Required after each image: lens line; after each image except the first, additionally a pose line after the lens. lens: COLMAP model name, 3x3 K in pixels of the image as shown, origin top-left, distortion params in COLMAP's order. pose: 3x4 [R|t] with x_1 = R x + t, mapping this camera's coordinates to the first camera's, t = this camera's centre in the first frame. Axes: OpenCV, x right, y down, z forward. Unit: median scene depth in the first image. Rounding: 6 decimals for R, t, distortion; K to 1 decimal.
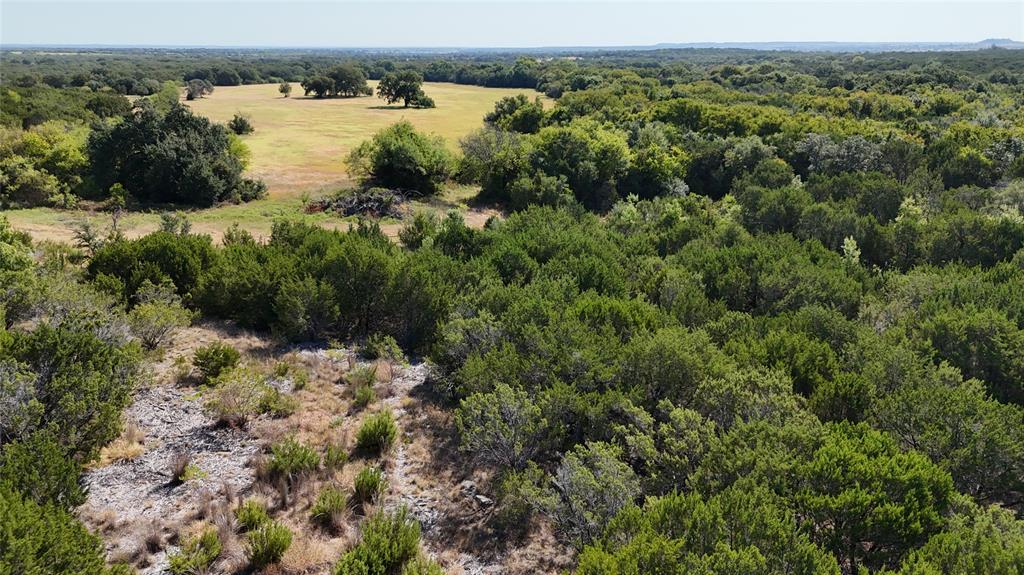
lens RADIAL K [[752.9, 0, 514.3], [0, 752.9, 284.5], [0, 0, 1]] dist [0.056098, -0.056023]
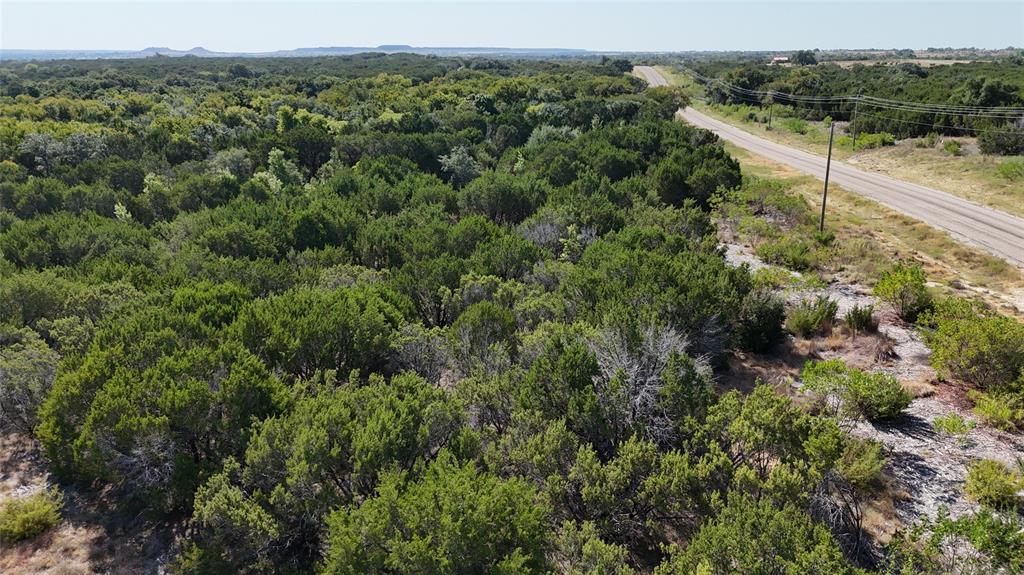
lens RADIAL K [[752.9, 0, 513.0], [0, 752.9, 286.8], [0, 0, 1]] dist [0.056098, -0.056023]
pose [[0.572764, -0.242784, 0.782942, -0.047952], [0.247947, 0.961703, 0.116830, 0.020741], [-0.781322, 0.127212, 0.611026, -0.058603]]
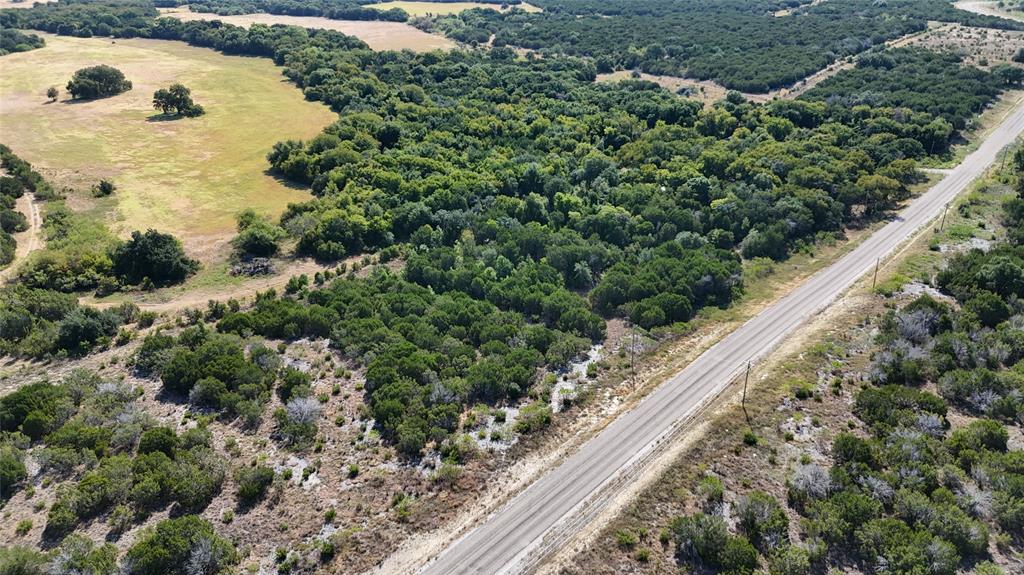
lens RADIAL K [[752.9, 0, 512.4], [0, 752.9, 288.2], [0, 0, 1]] dist [0.056098, -0.056023]
pose [[0.942585, -0.149440, 0.298667, -0.073578], [0.106884, 0.982249, 0.154151, -0.148912], [-0.316402, -0.113378, 0.941826, -0.680675]]
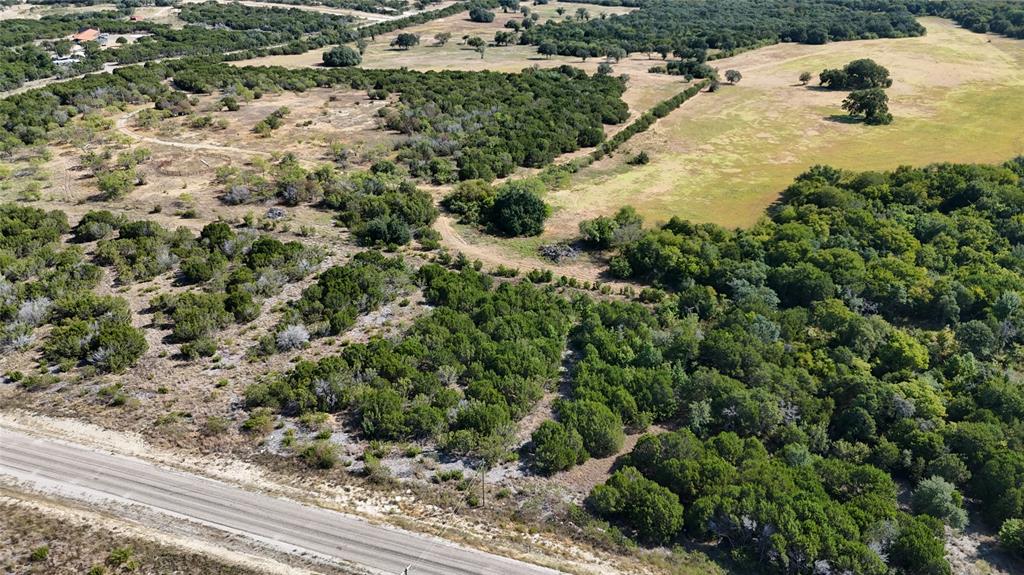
lens RADIAL K [[752.9, 0, 513.1], [0, 752.9, 290.0], [0, 0, 1]] dist [0.056098, -0.056023]
pose [[0.661168, 0.318269, -0.679383, 0.661947], [-0.213120, 0.947929, 0.236668, -0.252192], [0.719330, -0.011687, 0.694570, -0.378947]]
